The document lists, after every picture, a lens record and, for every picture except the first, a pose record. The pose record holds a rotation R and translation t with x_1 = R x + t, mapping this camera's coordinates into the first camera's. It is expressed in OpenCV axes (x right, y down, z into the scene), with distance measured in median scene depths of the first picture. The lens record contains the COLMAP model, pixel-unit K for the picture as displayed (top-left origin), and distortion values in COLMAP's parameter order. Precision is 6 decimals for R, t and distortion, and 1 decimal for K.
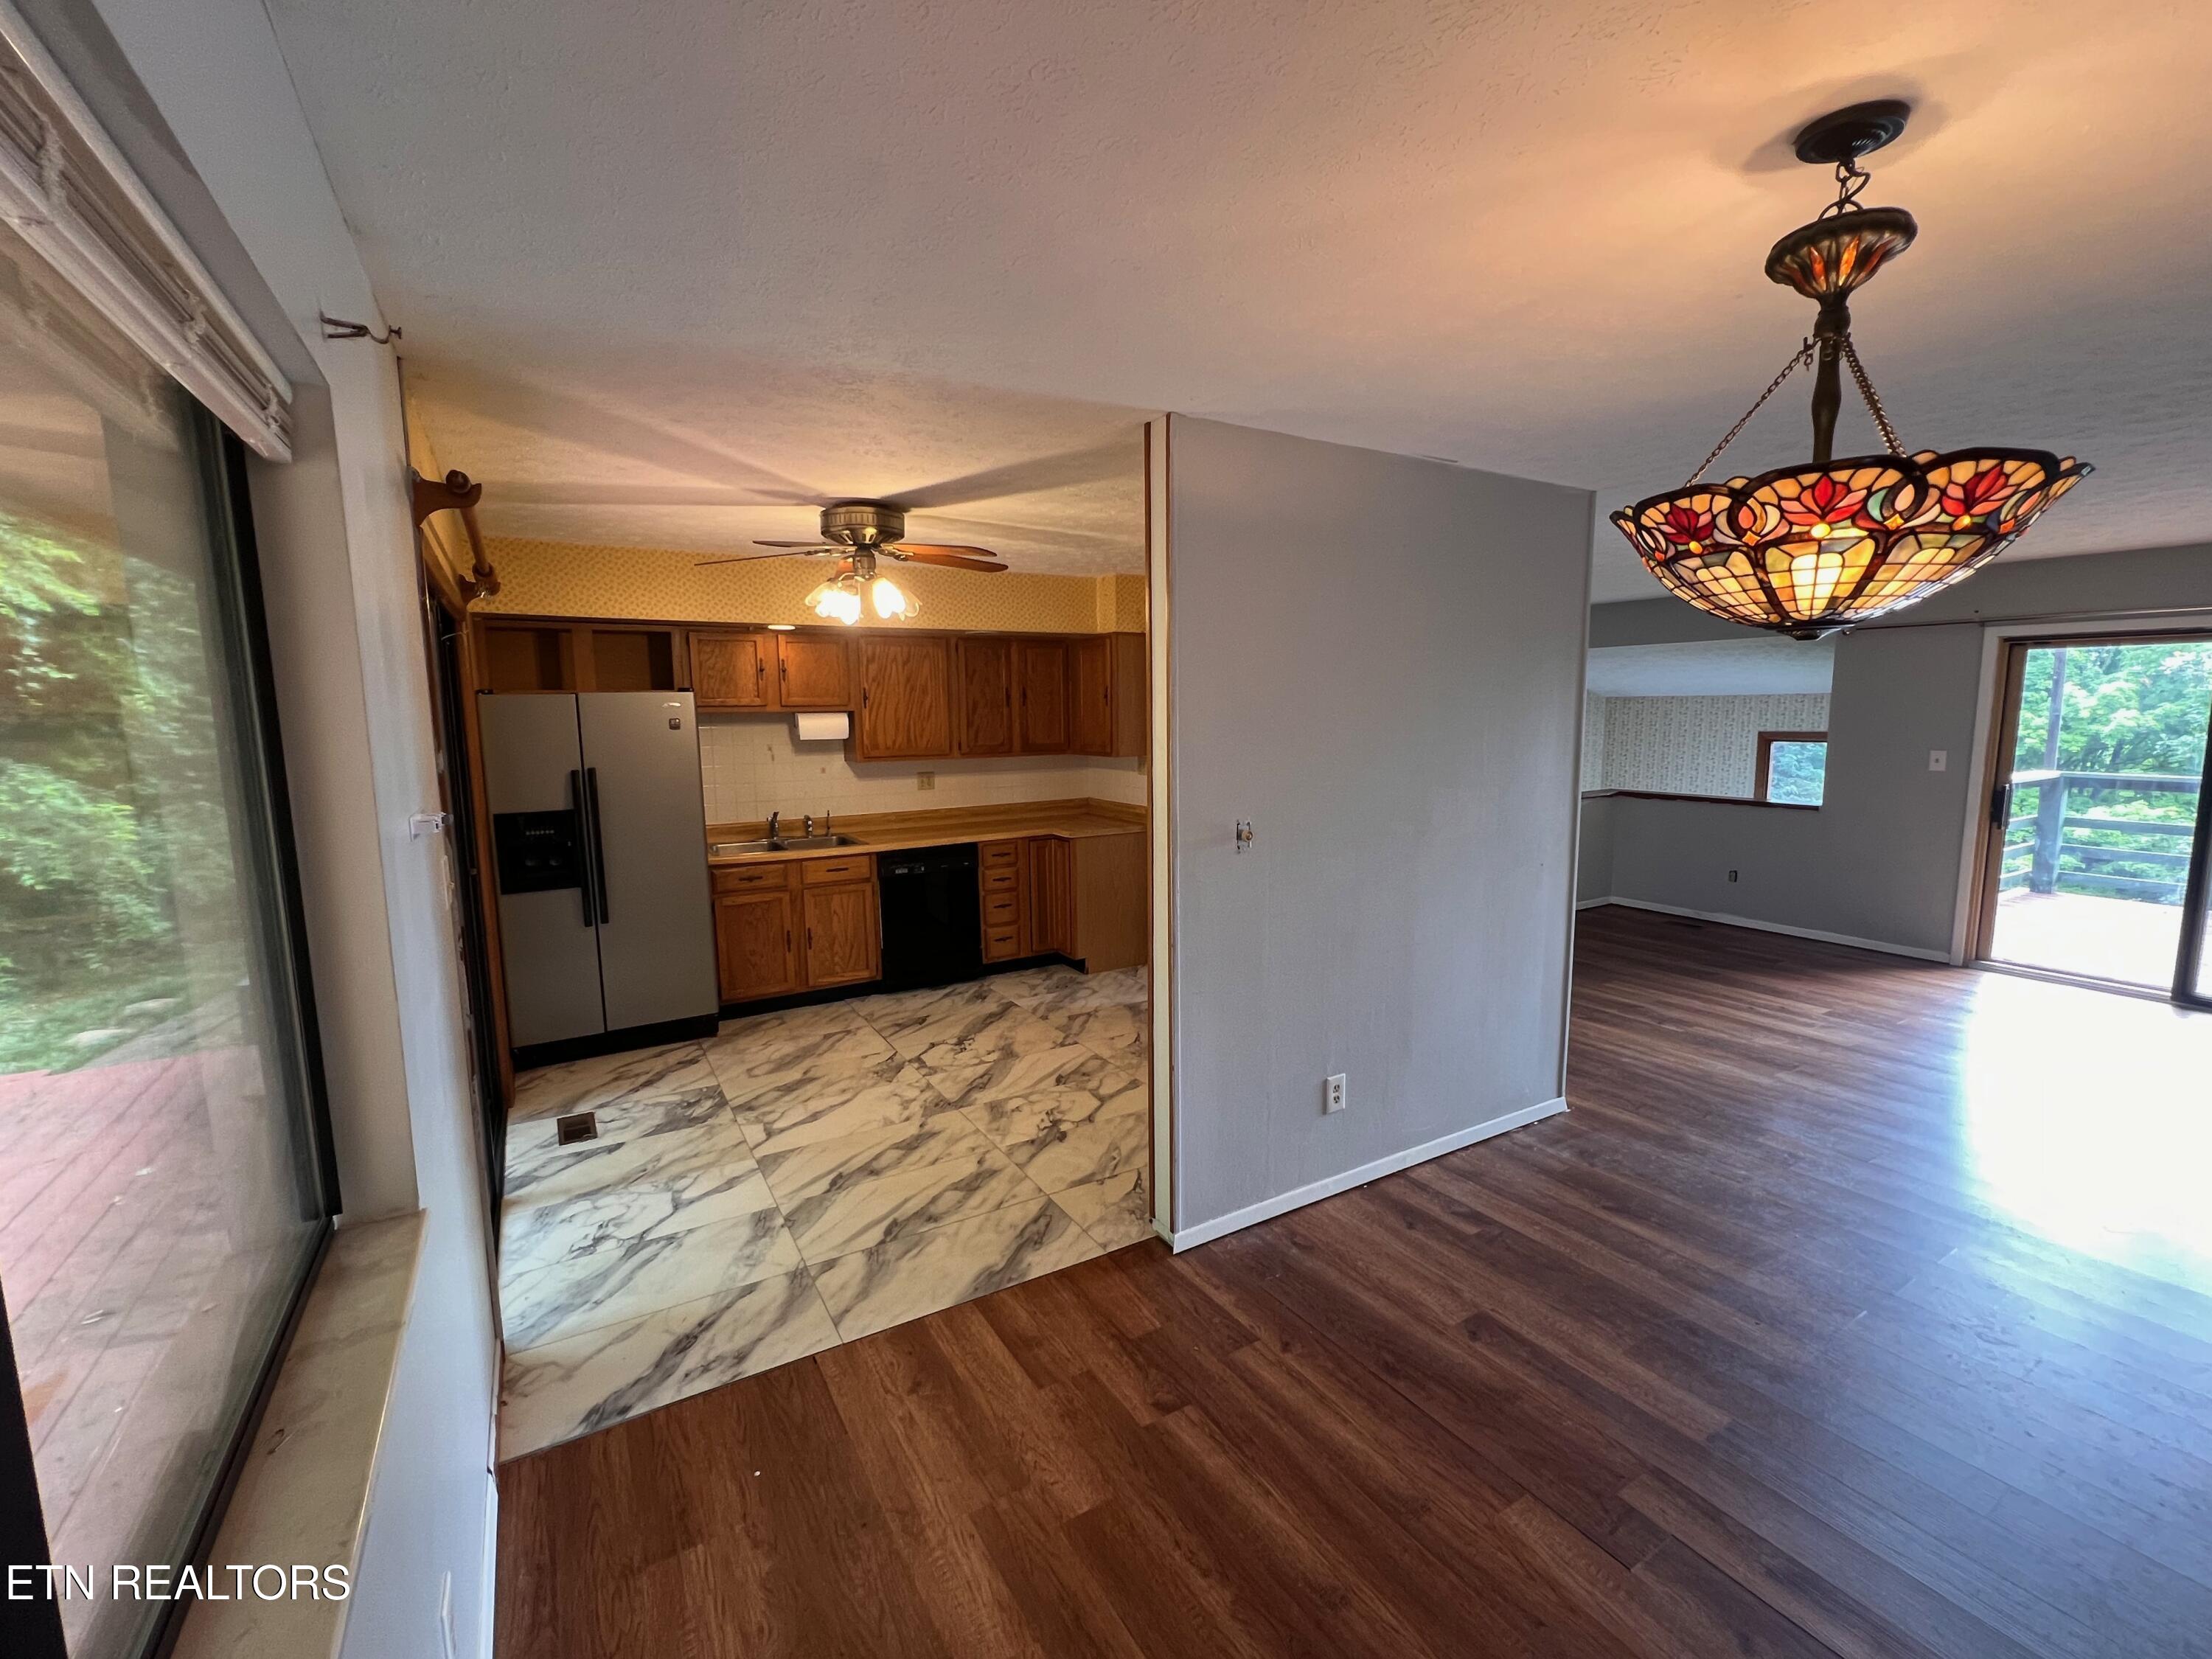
lens RADIAL K [[945.2, 0, 1101.7], [0, 945.2, 826.3], [0, 0, 1]] dist [-0.001904, 0.000258]
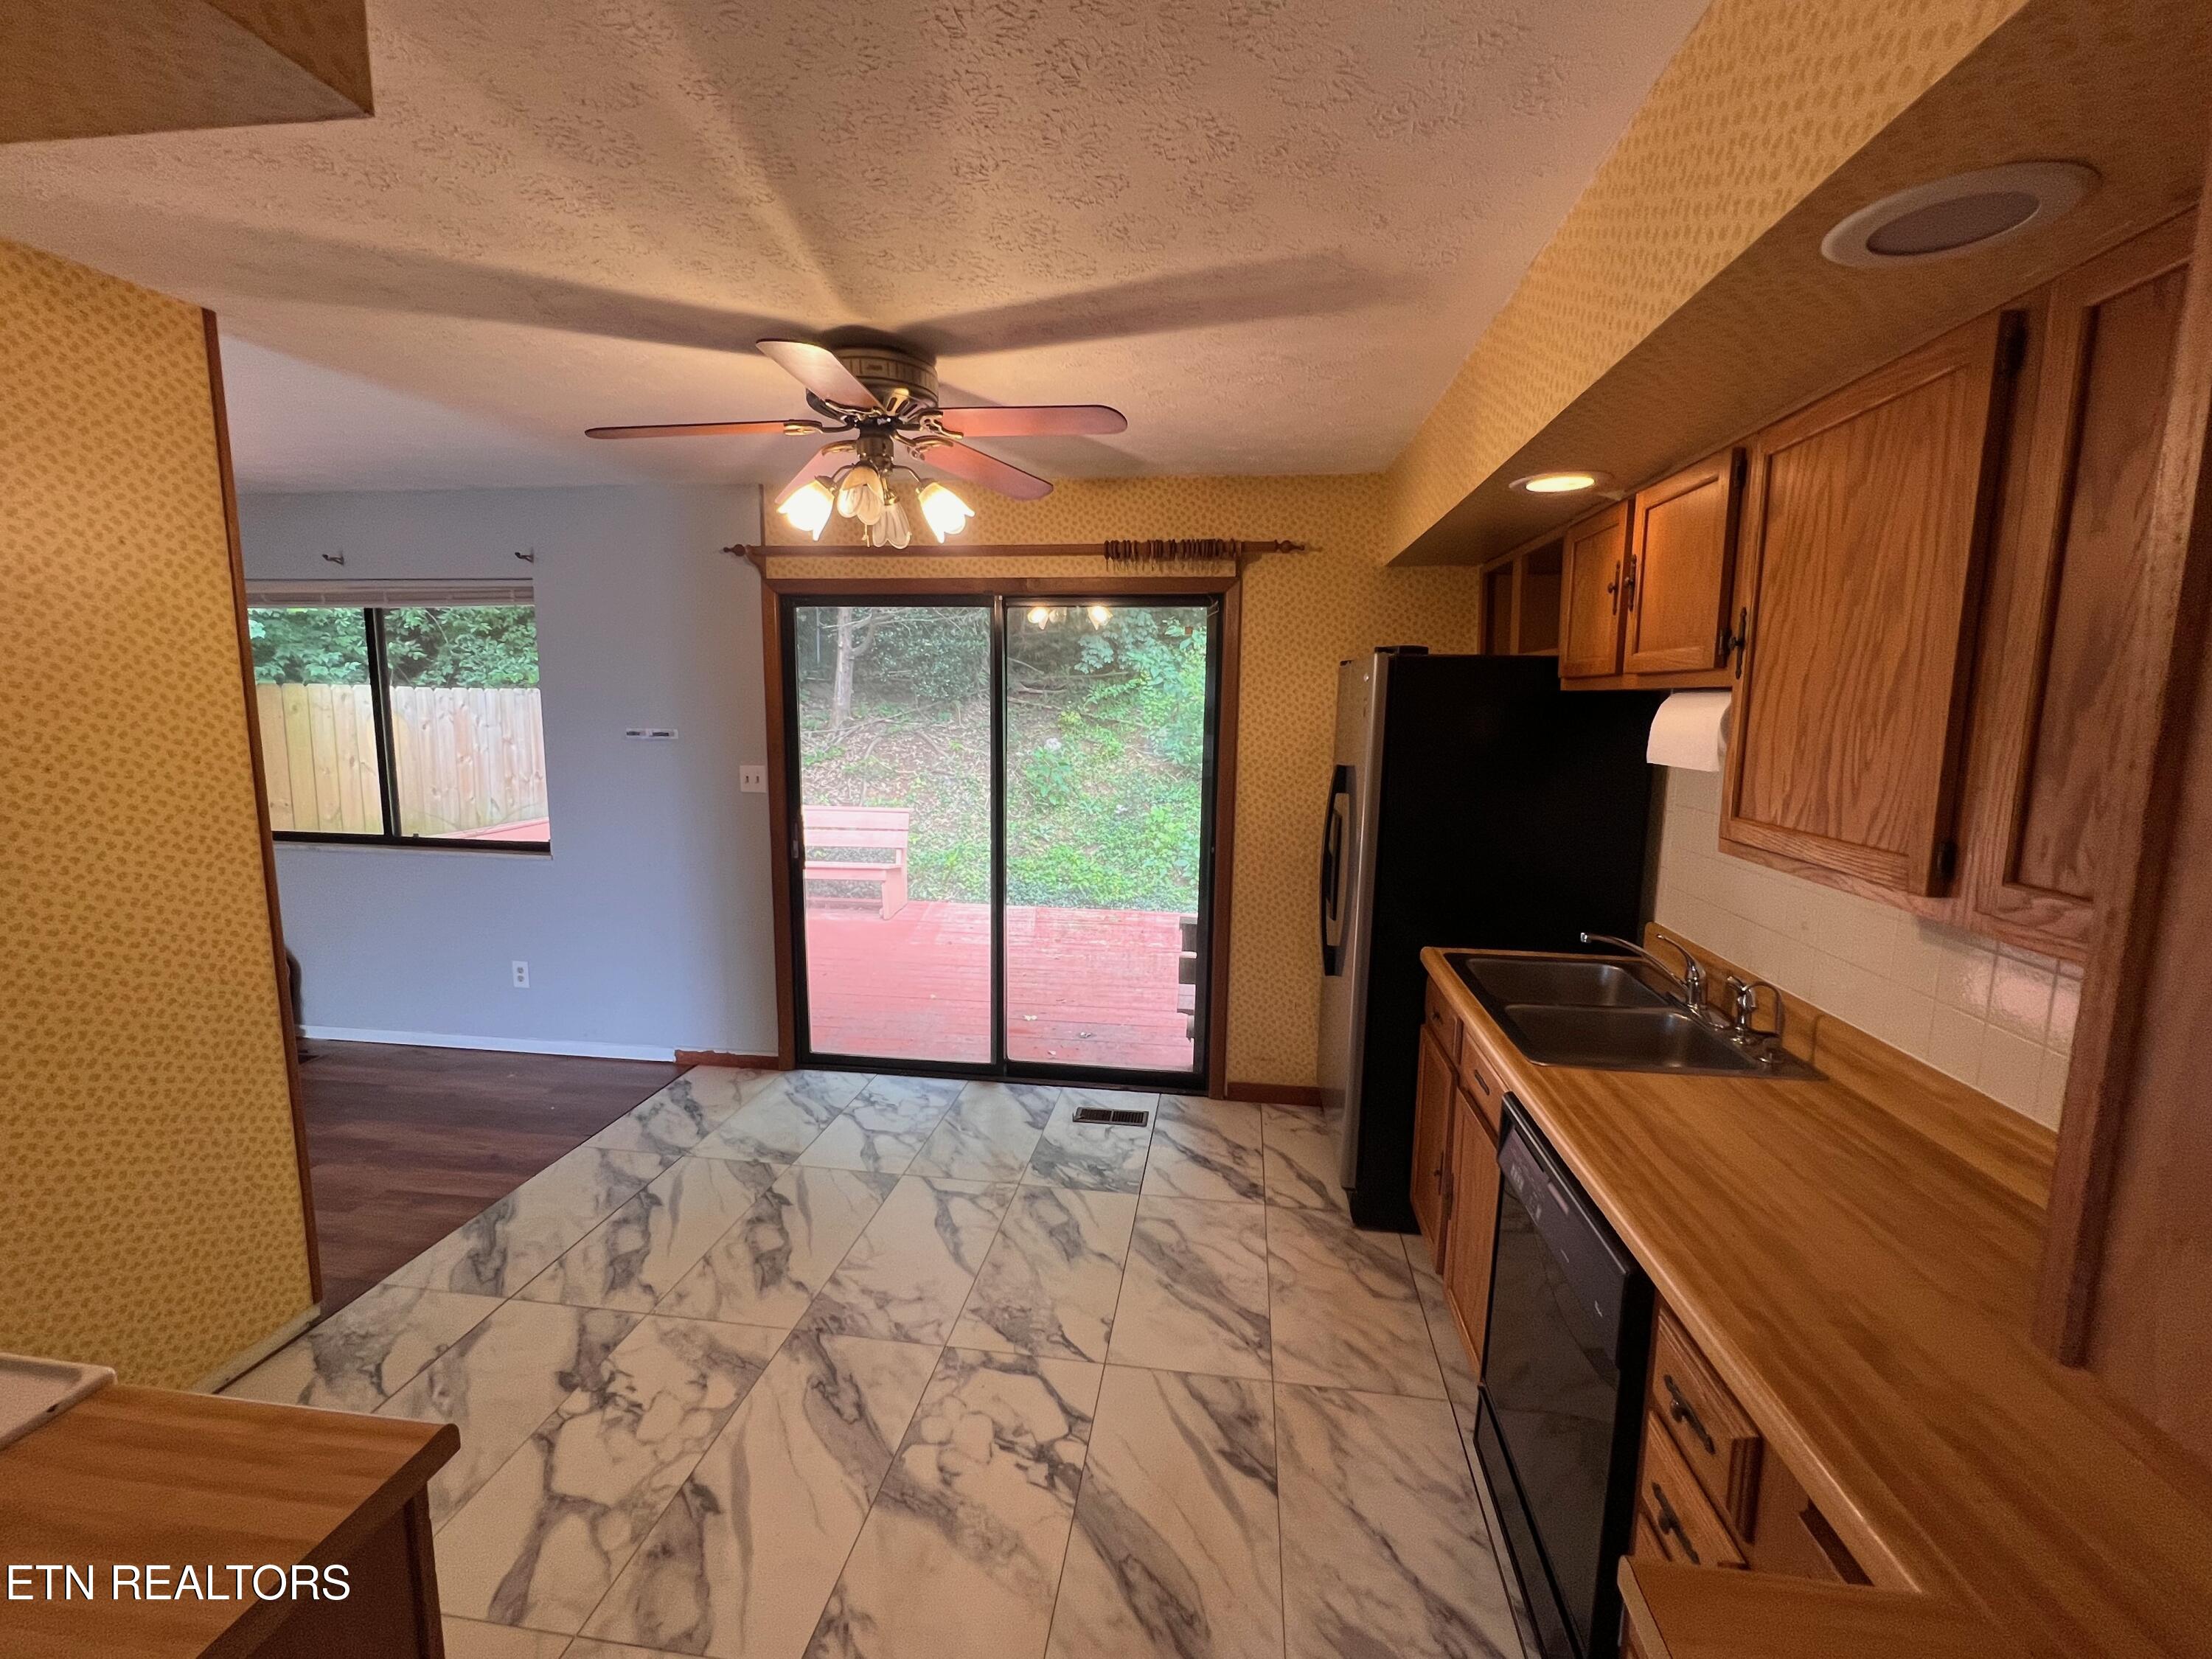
lens RADIAL K [[945.2, 0, 1099.6], [0, 945.2, 826.7], [0, 0, 1]] dist [-0.001904, 0.000258]
pose [[-0.628277, 0.110407, -0.770116, 0.142082], [-0.099592, 0.970321, 0.220359, -0.155395], [0.771589, 0.215144, -0.598635, 1.282551]]
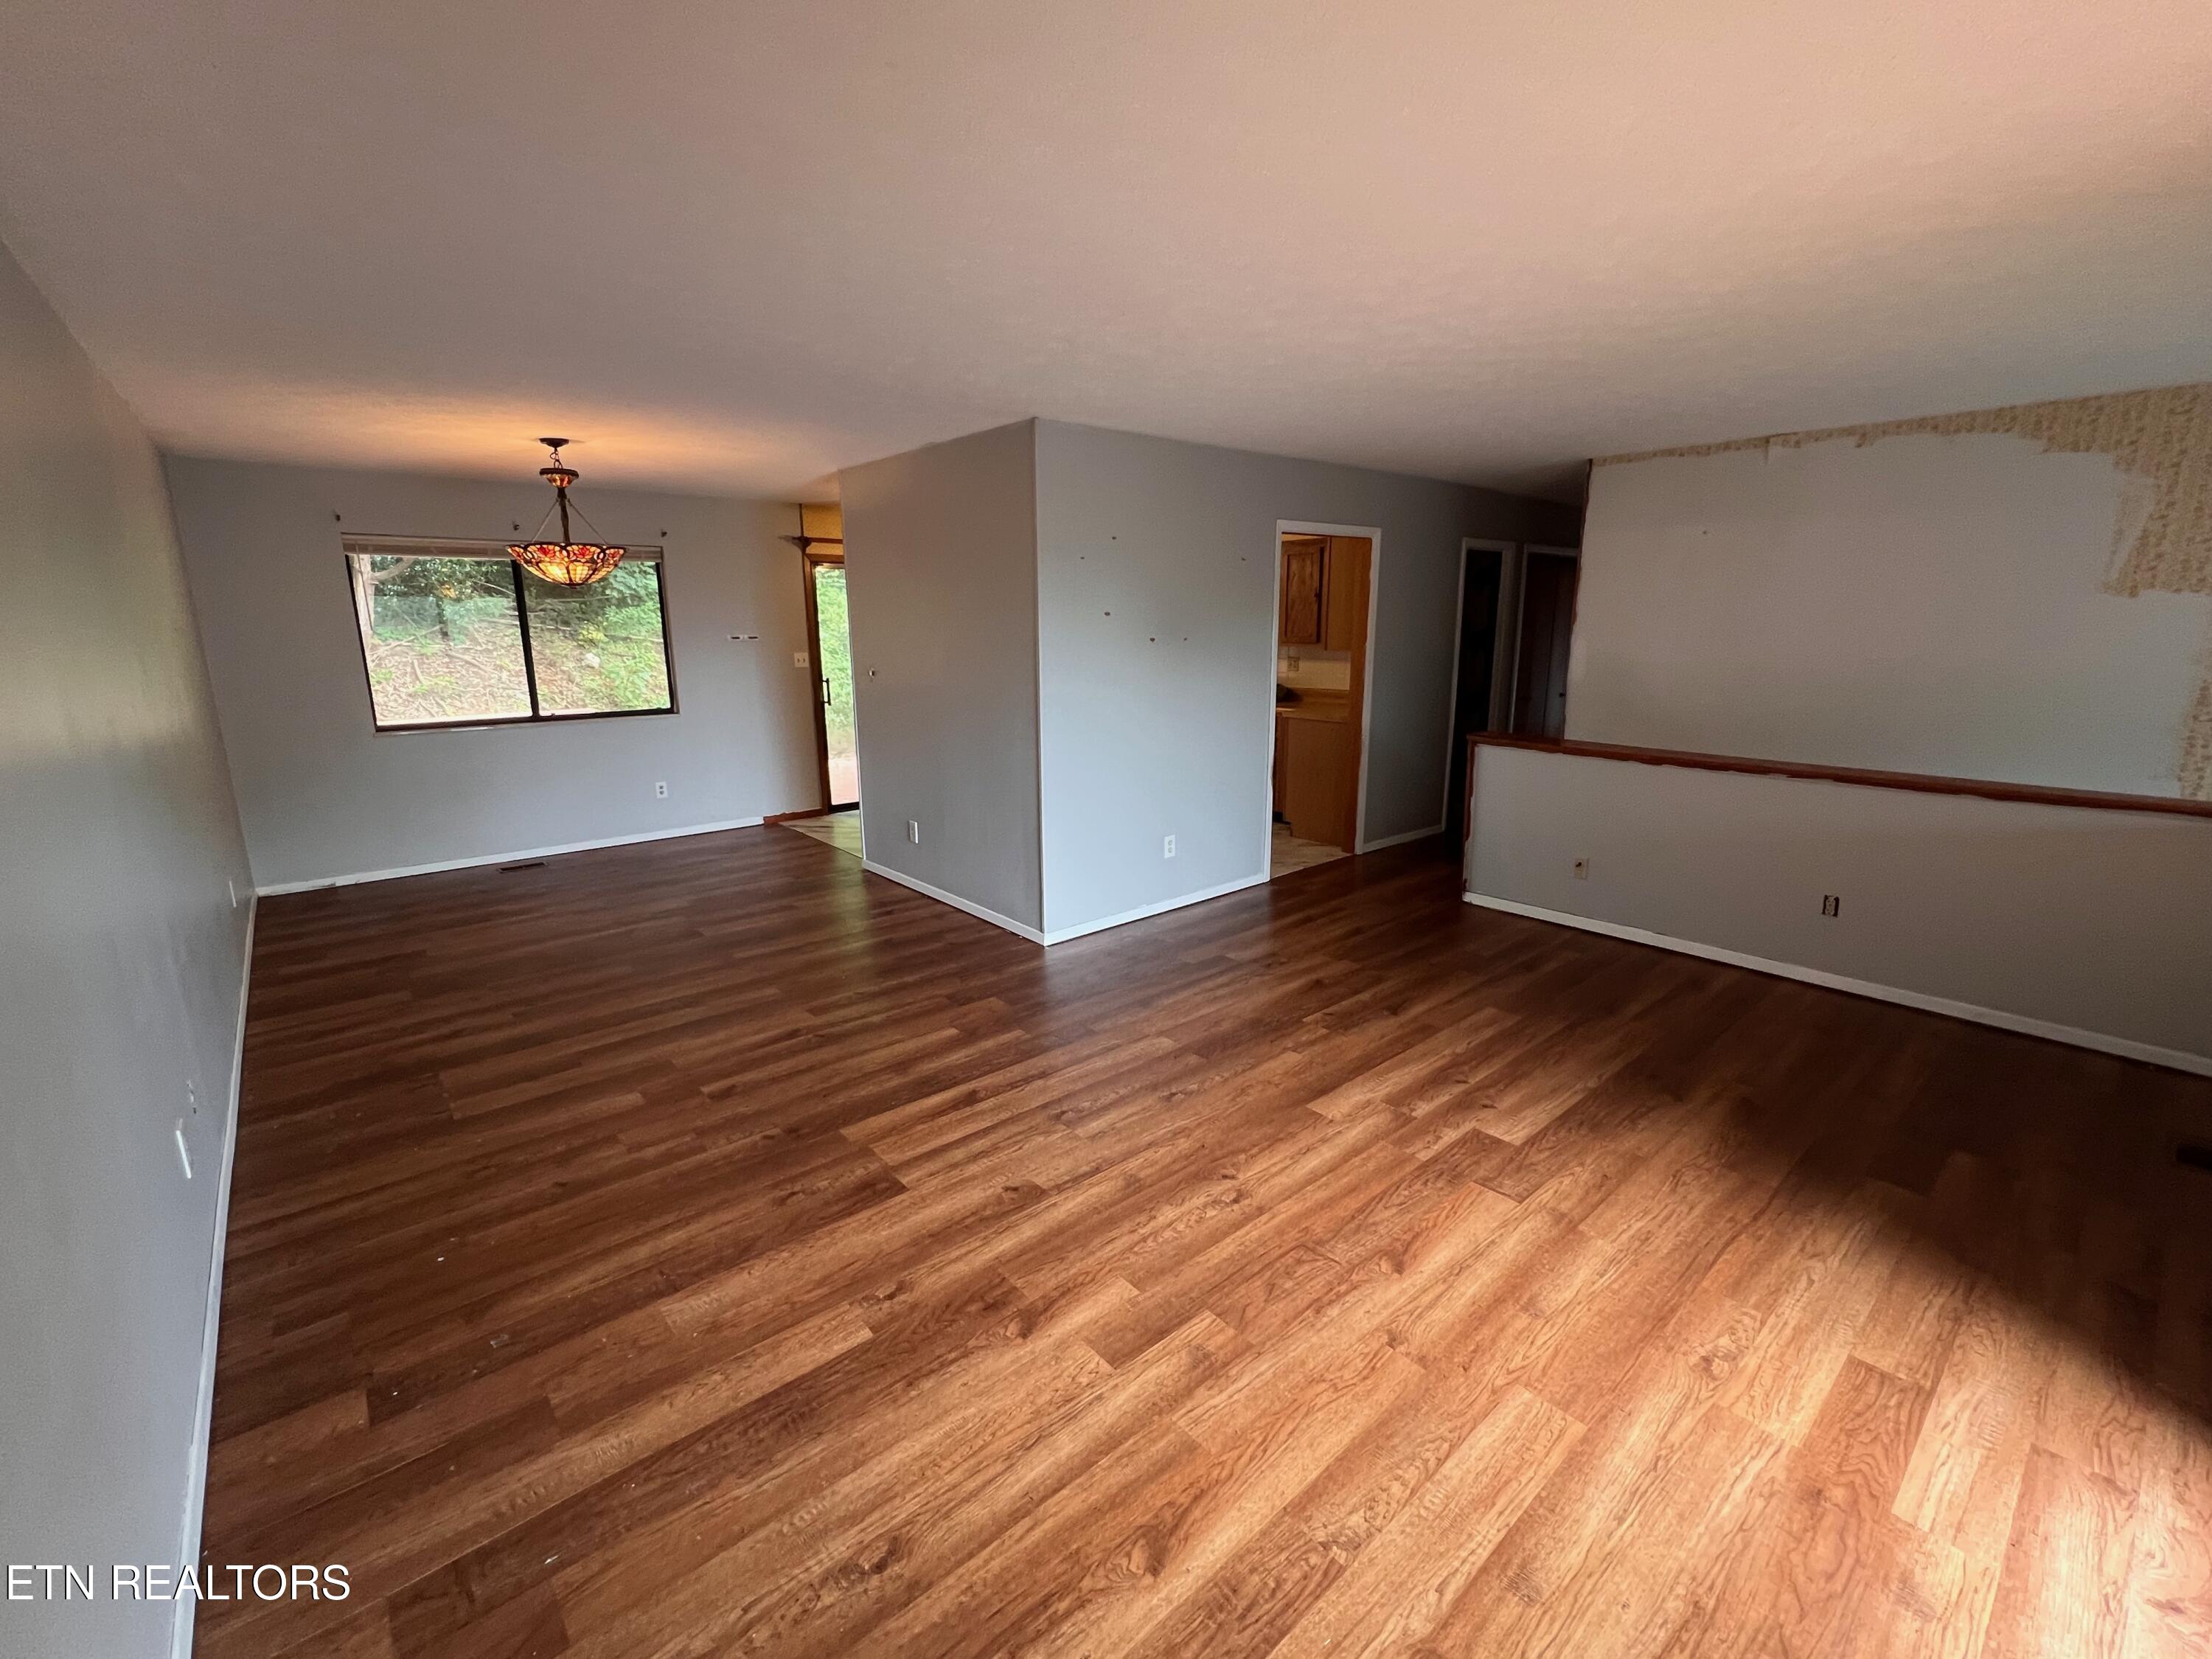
lens RADIAL K [[945.2, 0, 1098.4], [0, 945.2, 827.5], [0, 0, 1]] dist [-0.001904, 0.000258]
pose [[0.160082, 0.225274, -0.961054, 1.416696], [-0.116372, 0.971128, 0.208252, -0.093043], [0.980220, 0.078502, 0.181676, 0.725854]]
